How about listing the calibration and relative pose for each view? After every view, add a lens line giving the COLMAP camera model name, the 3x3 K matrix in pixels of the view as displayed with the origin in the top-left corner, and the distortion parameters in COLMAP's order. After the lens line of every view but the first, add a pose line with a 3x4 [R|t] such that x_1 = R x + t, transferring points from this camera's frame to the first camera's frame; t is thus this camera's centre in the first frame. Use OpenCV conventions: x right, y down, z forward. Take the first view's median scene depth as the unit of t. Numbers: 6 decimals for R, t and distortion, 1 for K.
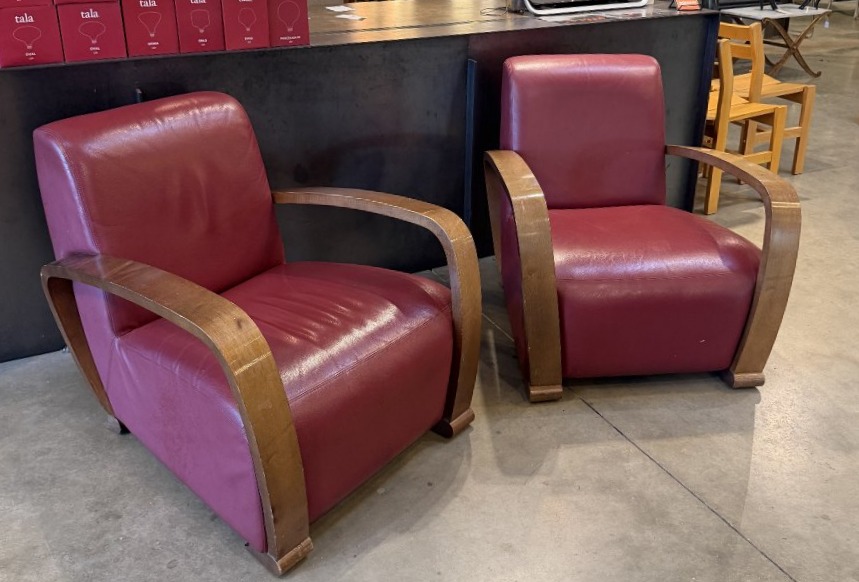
lens RADIAL K [[870.3, 0, 429.5], [0, 870.3, 291.0], [0, 0, 1]] dist [0.048574, -0.028697]
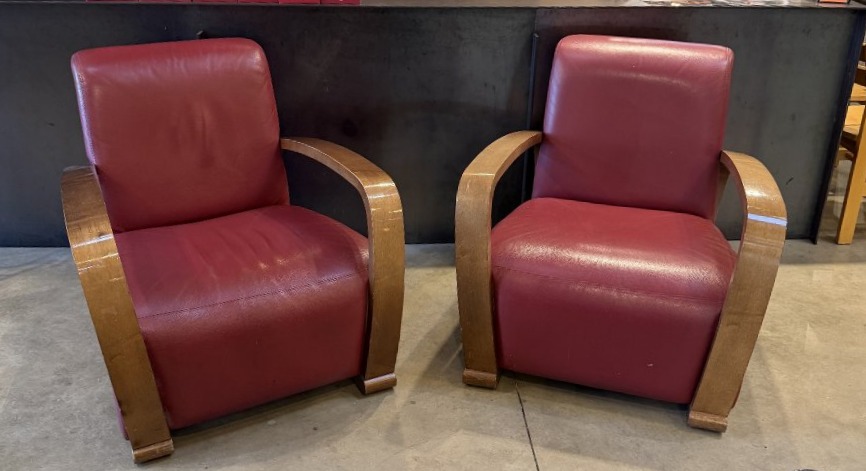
lens RADIAL K [[853.8, 0, 423.4], [0, 853.8, 302.3], [0, 0, 1]] dist [0.112182, -0.213715]
pose [[0.902244, 0.209497, -0.376918, 0.440281], [-0.190832, 0.977789, 0.086669, -0.041088], [0.386703, -0.006268, 0.922183, 0.082741]]
